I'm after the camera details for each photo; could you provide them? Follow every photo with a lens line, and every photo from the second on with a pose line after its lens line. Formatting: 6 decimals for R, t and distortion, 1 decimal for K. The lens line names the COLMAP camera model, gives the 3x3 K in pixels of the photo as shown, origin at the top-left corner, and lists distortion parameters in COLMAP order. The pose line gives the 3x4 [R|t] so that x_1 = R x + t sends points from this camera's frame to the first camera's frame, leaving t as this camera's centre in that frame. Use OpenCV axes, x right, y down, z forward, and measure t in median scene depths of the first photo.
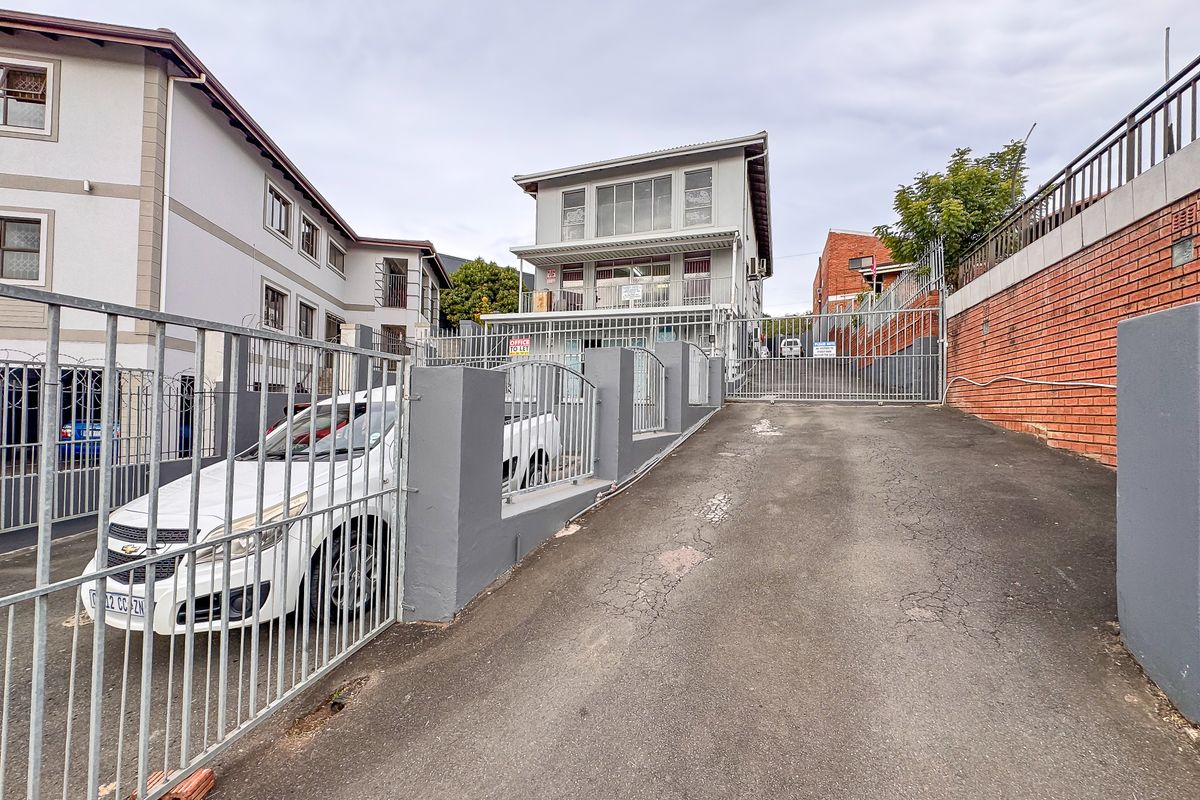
lens RADIAL K [[484.5, 0, 599.7], [0, 484.5, 396.6], [0, 0, 1]] dist [-0.000680, 0.000134]
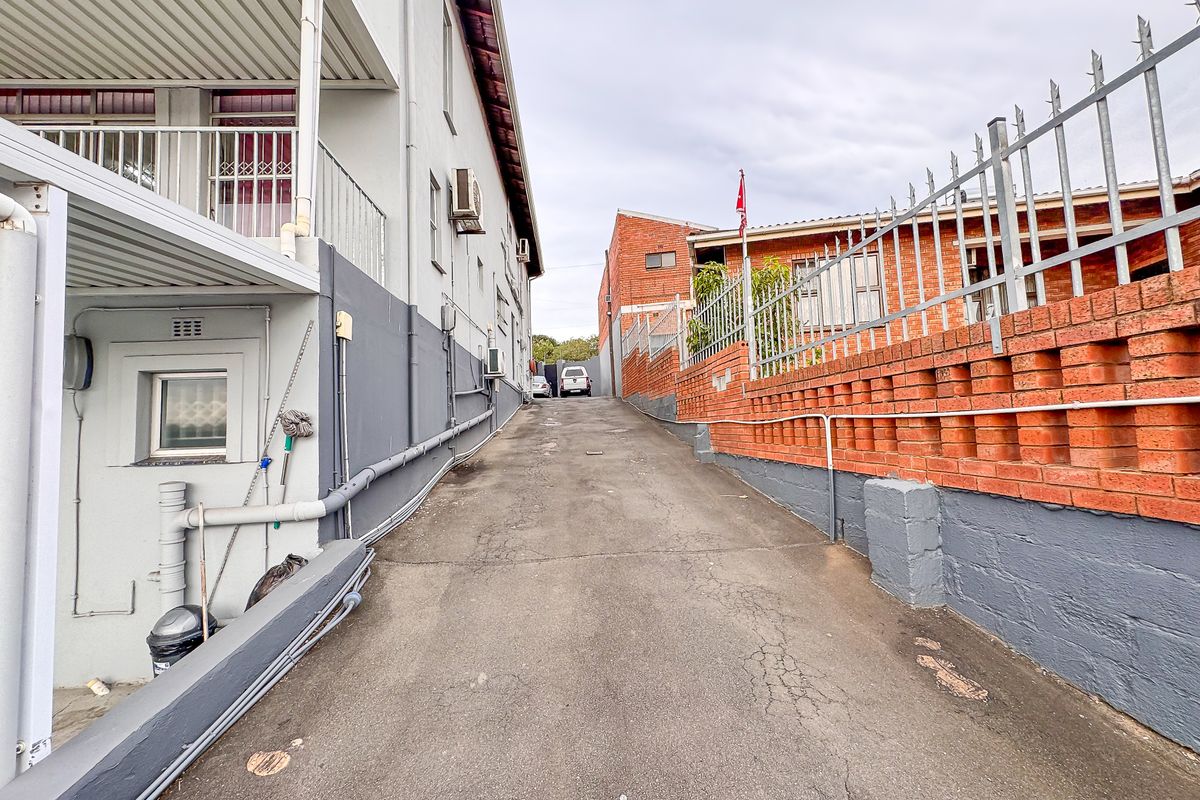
lens RADIAL K [[484.5, 0, 599.7], [0, 484.5, 396.6], [0, 0, 1]] dist [-0.000680, 0.000134]
pose [[0.913834, -0.024617, 0.405340, 0.336709], [0.045470, 0.998087, -0.041896, -0.108261], [-0.403533, 0.056716, 0.913205, 0.806006]]
